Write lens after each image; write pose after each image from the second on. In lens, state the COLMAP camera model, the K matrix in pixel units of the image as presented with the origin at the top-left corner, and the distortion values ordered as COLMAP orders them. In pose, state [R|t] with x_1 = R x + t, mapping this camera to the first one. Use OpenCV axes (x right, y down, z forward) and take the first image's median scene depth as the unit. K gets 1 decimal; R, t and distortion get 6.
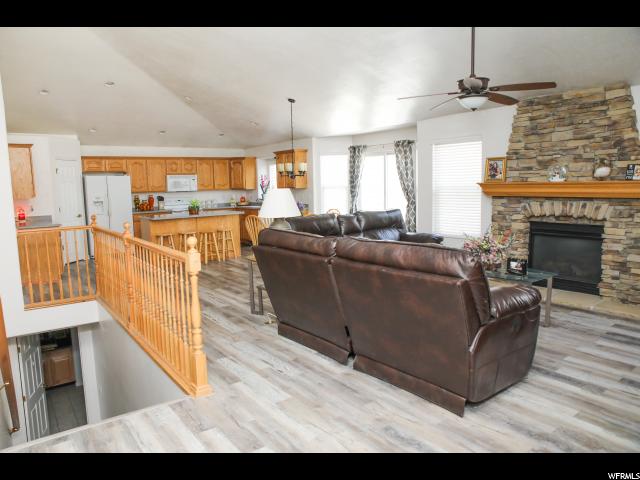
lens RADIAL K [[447.5, 0, 320.0], [0, 447.5, 240.0], [0, 0, 1]] dist [-0.134677, 0.115740]
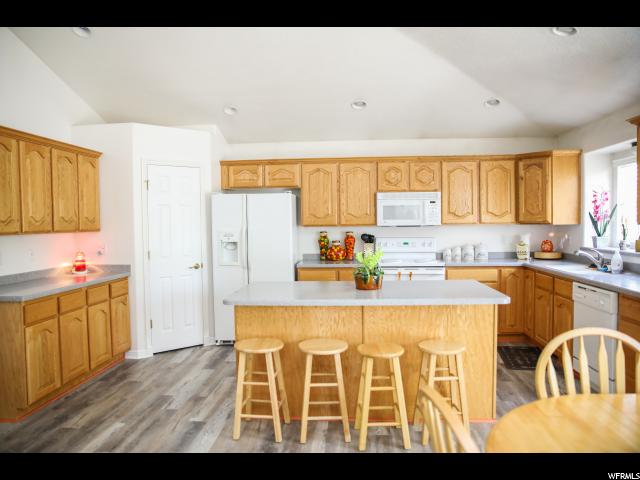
lens RADIAL K [[447.5, 0, 320.0], [0, 447.5, 240.0], [0, 0, 1]] dist [-0.134677, 0.115740]
pose [[0.744037, 0.038182, -0.667046, -0.056319], [-0.084276, 0.995755, -0.037005, -0.070585], [0.662802, 0.083749, 0.744097, 0.591147]]
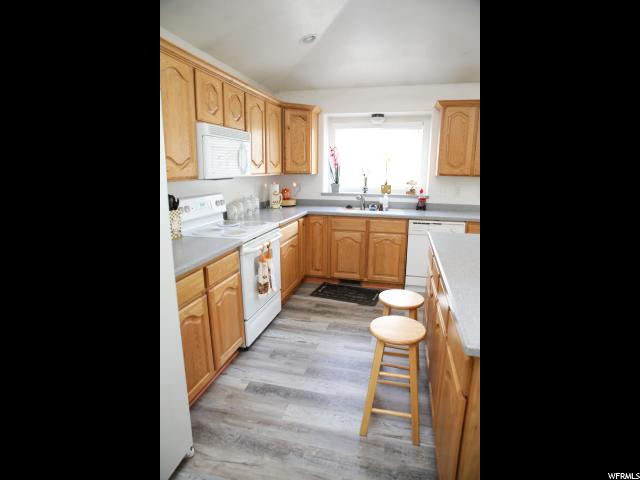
lens RADIAL K [[325.5, 0, 320.0], [0, 325.5, 240.0], [0, 0, 1]] dist [-0.076822, -0.000085]
pose [[0.784586, -0.111412, 0.609928, -0.432021], [0.054932, 0.992345, 0.110603, -0.090010], [-0.617581, -0.053273, 0.784701, 0.789062]]
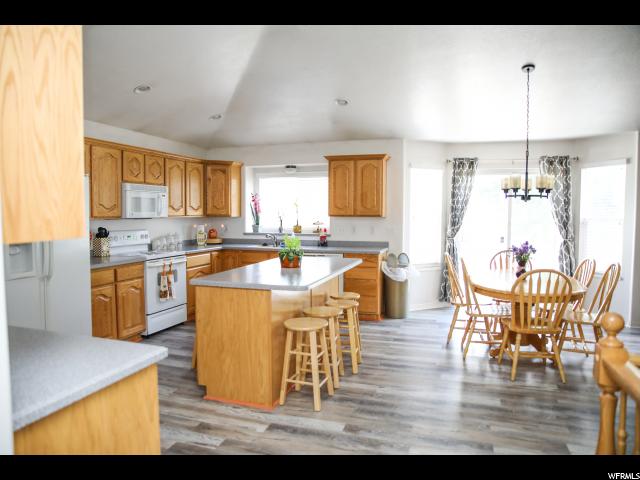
lens RADIAL K [[439.5, 0, 320.0], [0, 439.5, 240.0], [0, 0, 1]] dist [-0.139974, 0.104772]
pose [[0.821308, -0.013356, 0.570328, -0.445732], [0.050875, 0.997457, -0.049904, -0.053979], [-0.568211, 0.070002, 0.819900, 0.516679]]
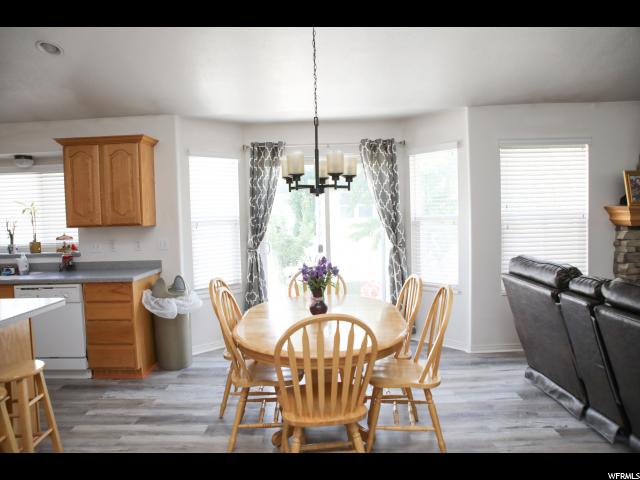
lens RADIAL K [[439.5, 0, 320.0], [0, 439.5, 240.0], [0, 0, 1]] dist [-0.139974, 0.104772]
pose [[0.611901, -0.041624, 0.789838, -0.262726], [0.110062, 0.993380, -0.032916, -0.065264], [-0.783239, 0.107072, 0.612431, 0.574774]]
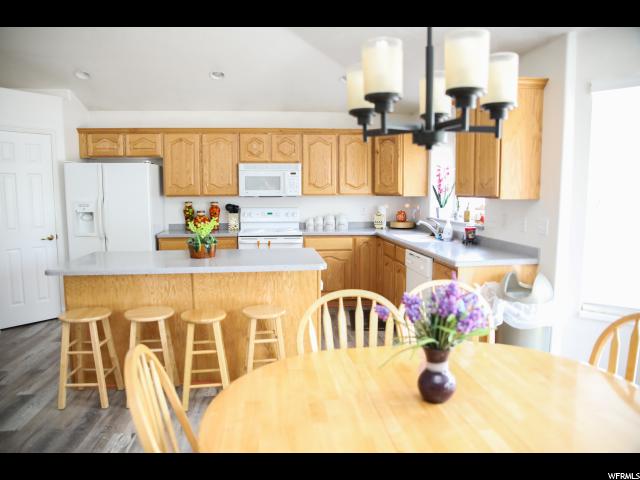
lens RADIAL K [[439.5, 0, 320.0], [0, 439.5, 240.0], [0, 0, 1]] dist [-0.139974, 0.104772]
pose [[0.861655, 0.074515, -0.501995, -0.006957], [-0.078500, 0.996826, 0.013224, -0.074227], [0.501387, 0.028012, 0.864770, 0.620854]]
